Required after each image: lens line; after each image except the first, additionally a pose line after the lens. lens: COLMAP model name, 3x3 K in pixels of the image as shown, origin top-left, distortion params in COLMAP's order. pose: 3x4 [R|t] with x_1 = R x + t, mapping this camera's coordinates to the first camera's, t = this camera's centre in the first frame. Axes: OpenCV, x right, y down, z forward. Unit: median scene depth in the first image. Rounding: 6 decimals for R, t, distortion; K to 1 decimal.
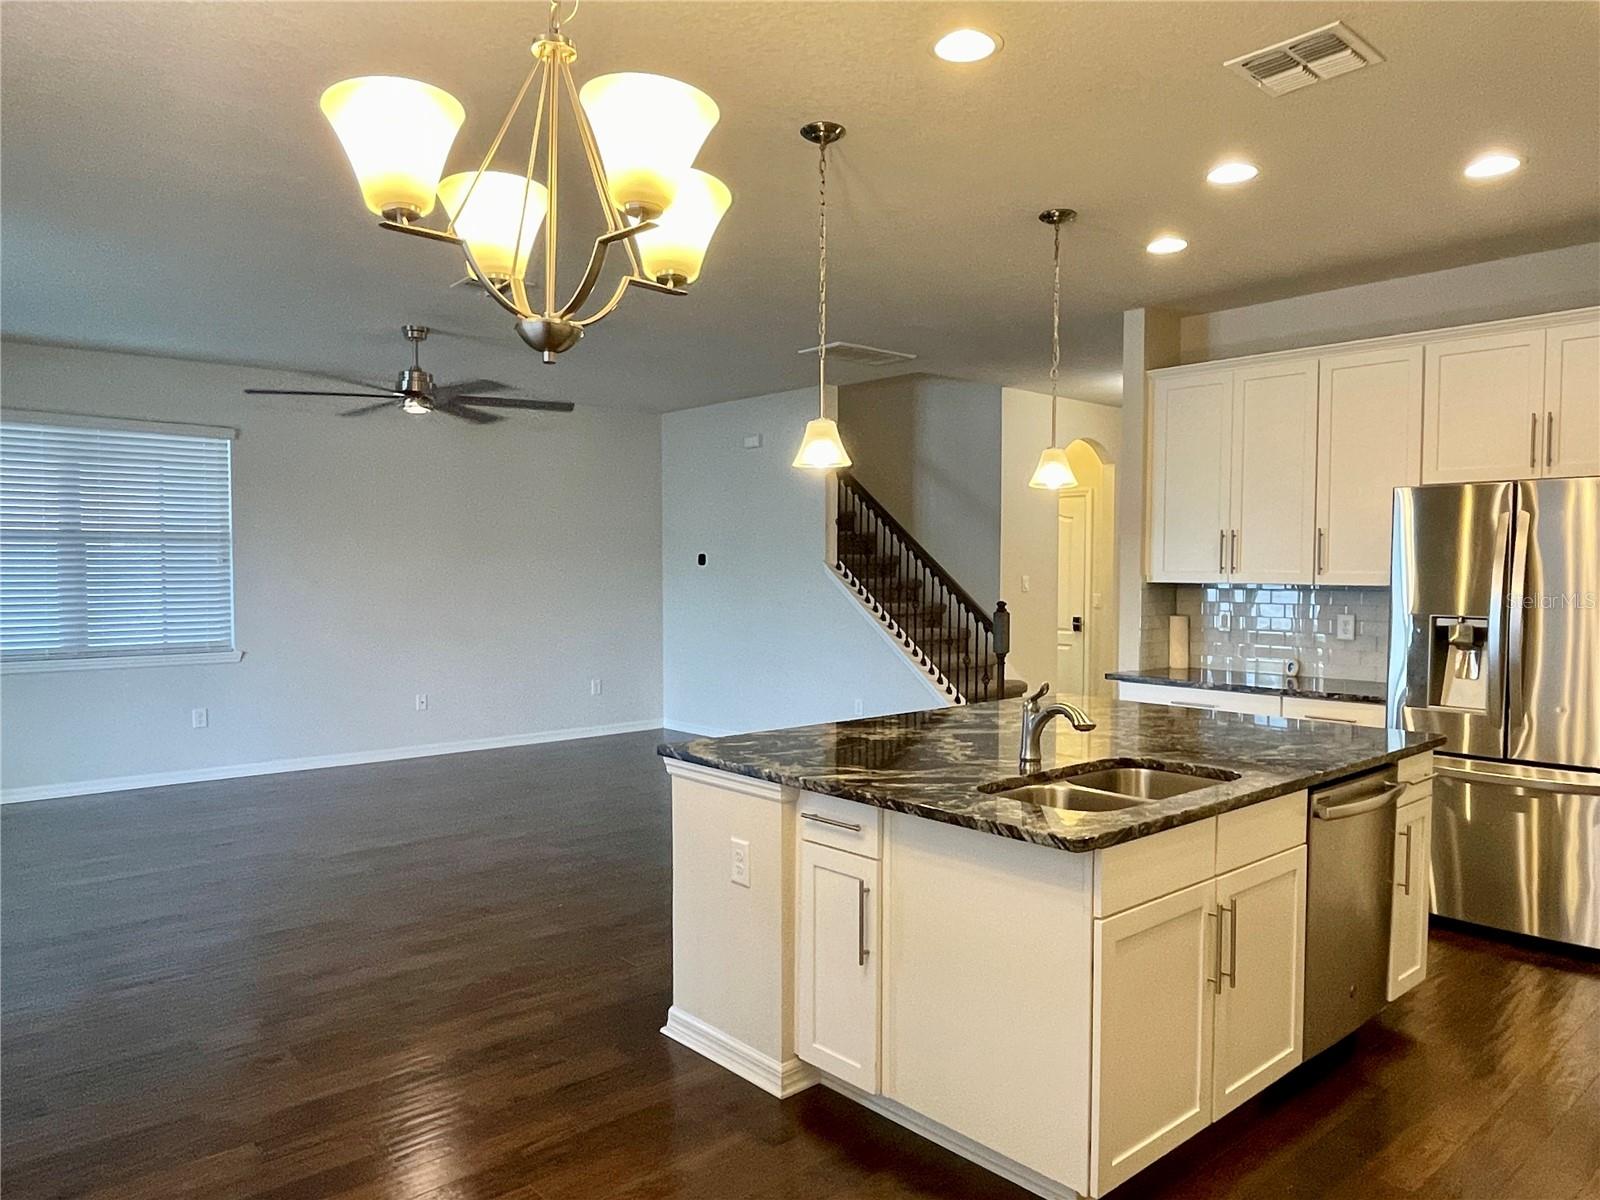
lens RADIAL K [[1082.5, 0, 800.3], [0, 1082.5, 603.5], [0, 0, 1]] dist [0.008859, 0.001733]
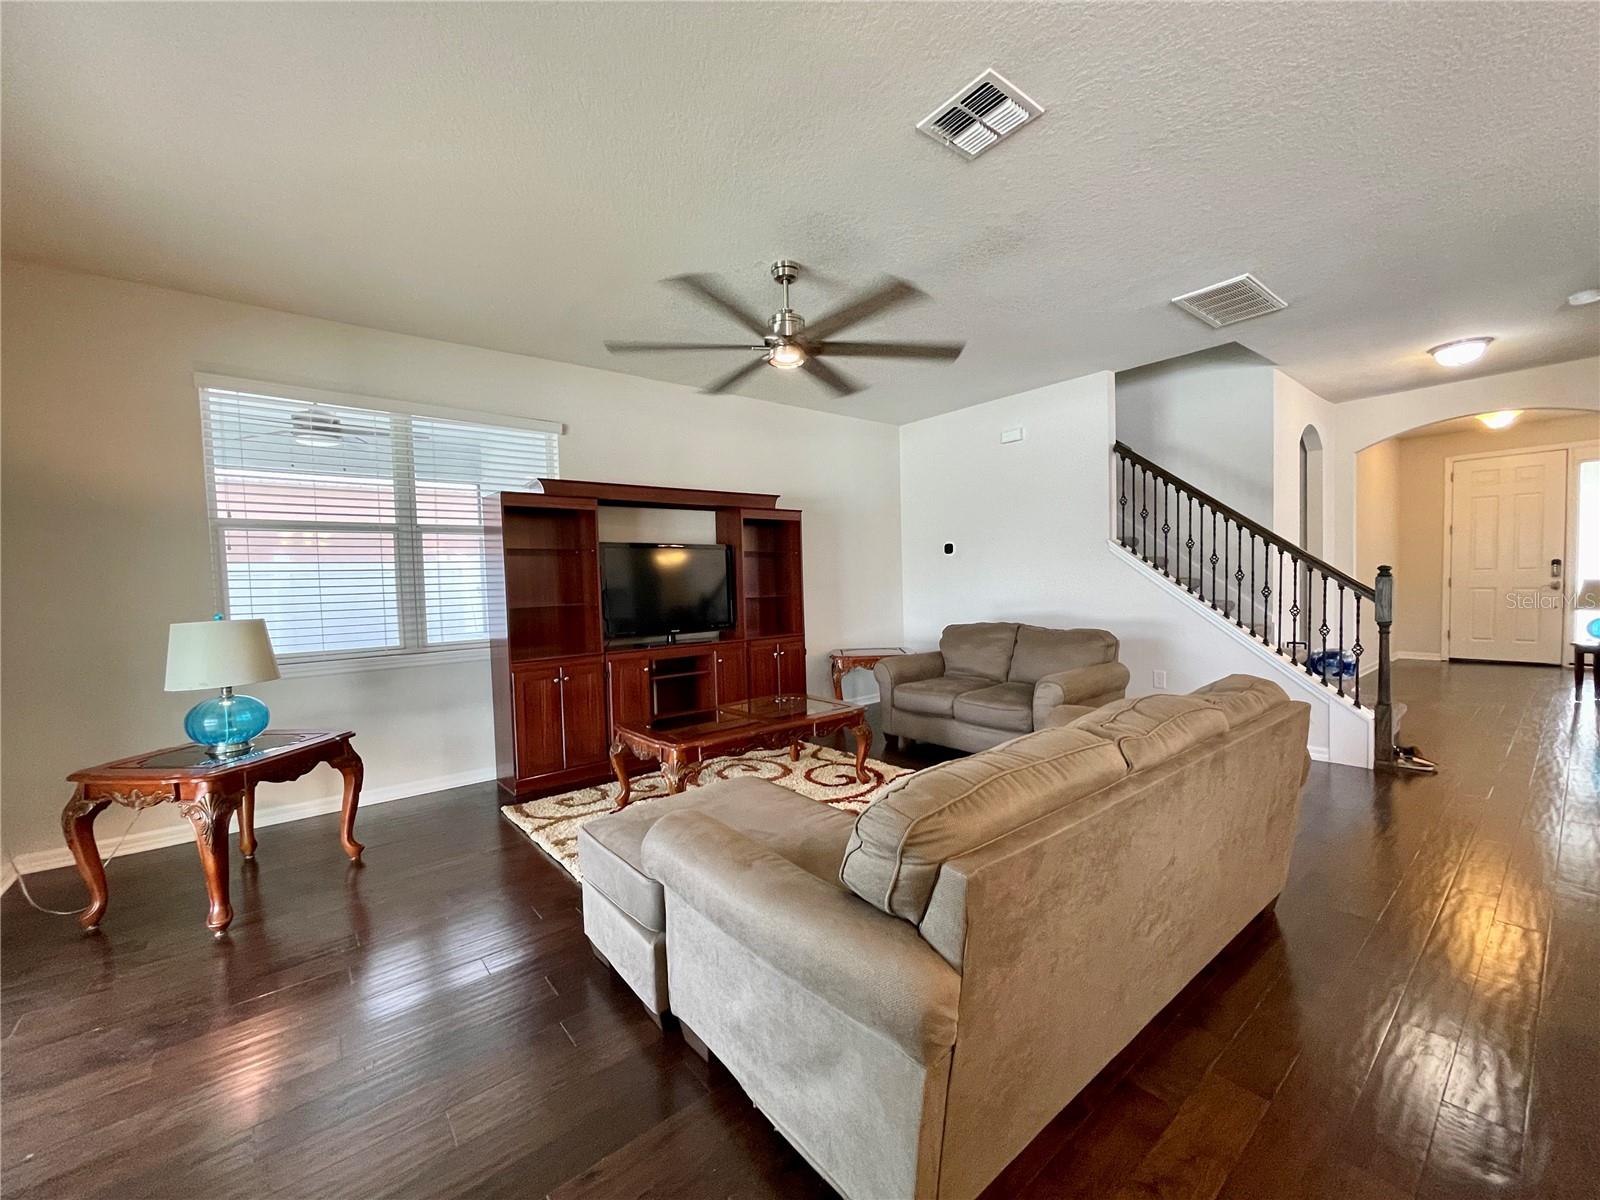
lens RADIAL K [[648.1, 0, 804.6], [0, 648.1, 606.3], [0, 0, 1]] dist [0.000982, -0.000002]
pose [[0.999179, -0.027709, -0.029542, -0.259593], [0.027821, 0.999607, 0.003375, 0.014783], [0.029437, -0.004194, 0.999558, 0.374537]]
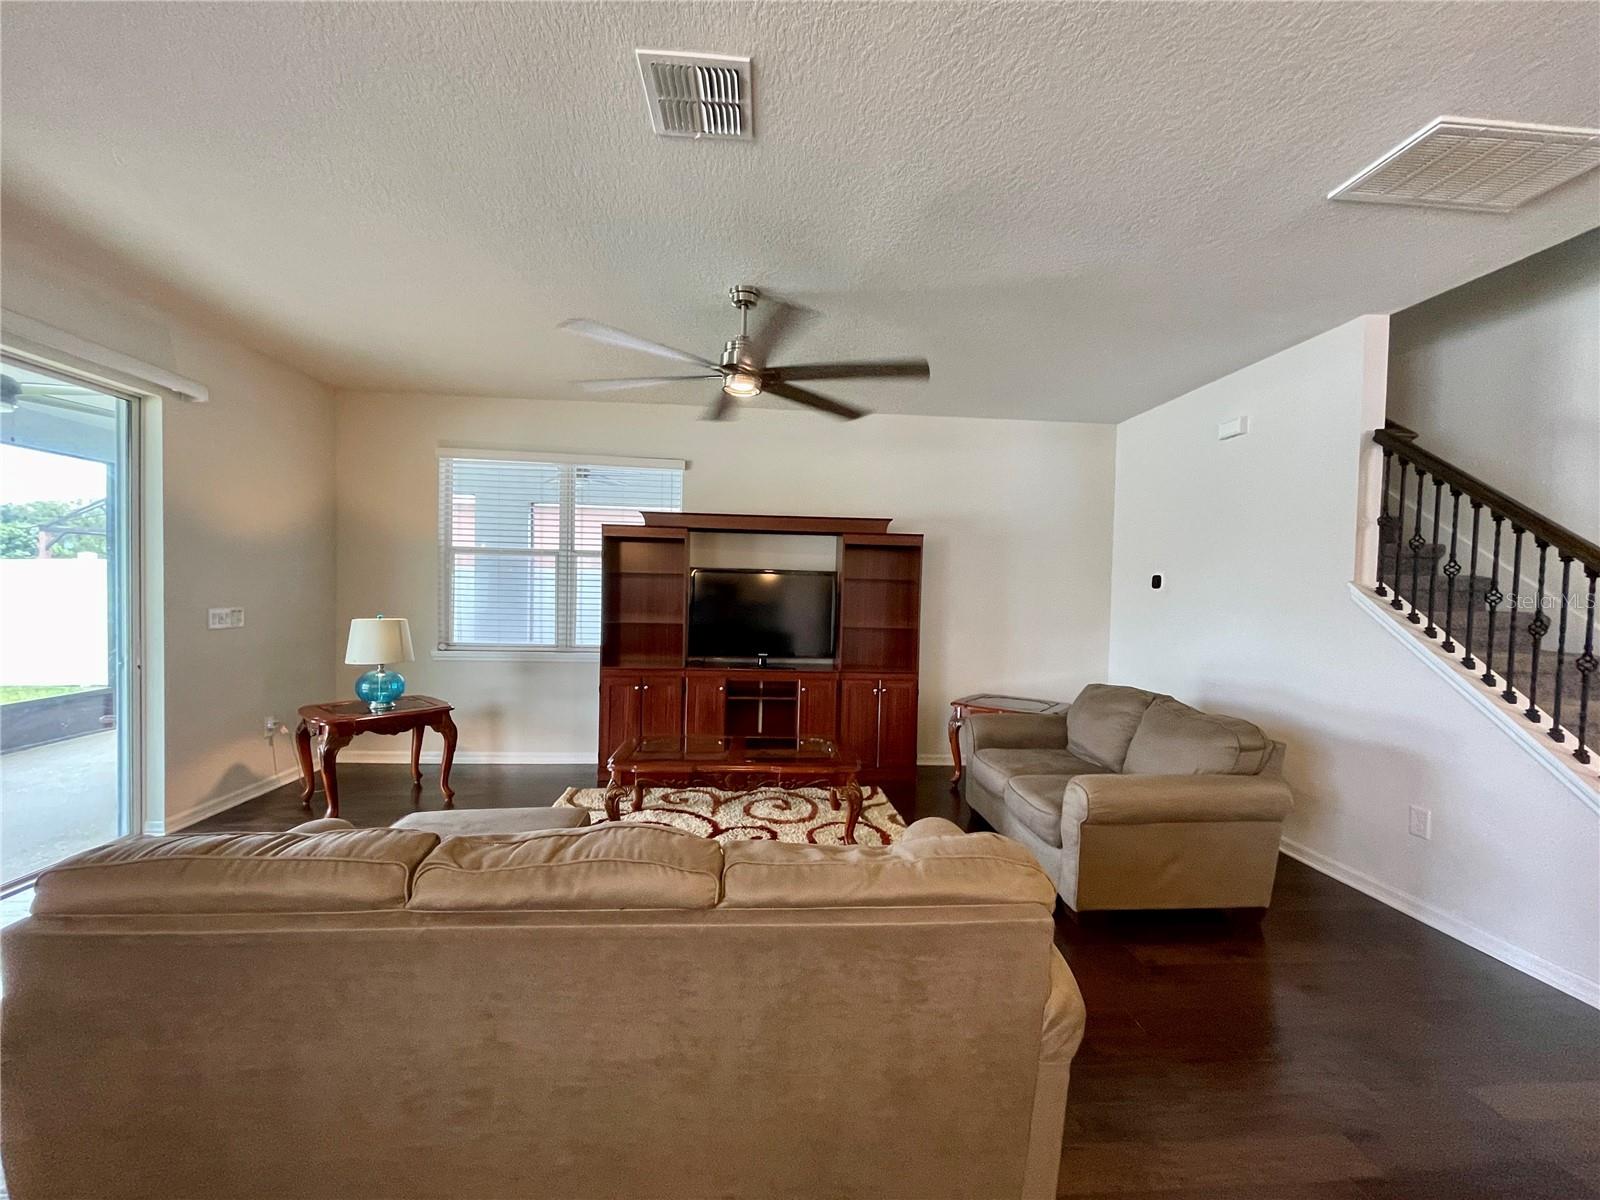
lens RADIAL K [[648.1, 0, 808.6], [0, 648.1, 604.1], [0, 0, 1]] dist [0.000982, -0.000002]
pose [[0.802470, 0.032726, -0.595795, -0.006999], [-0.045579, 0.998939, -0.006521, -0.008767], [0.594950, 0.032389, 0.803110, 0.498542]]
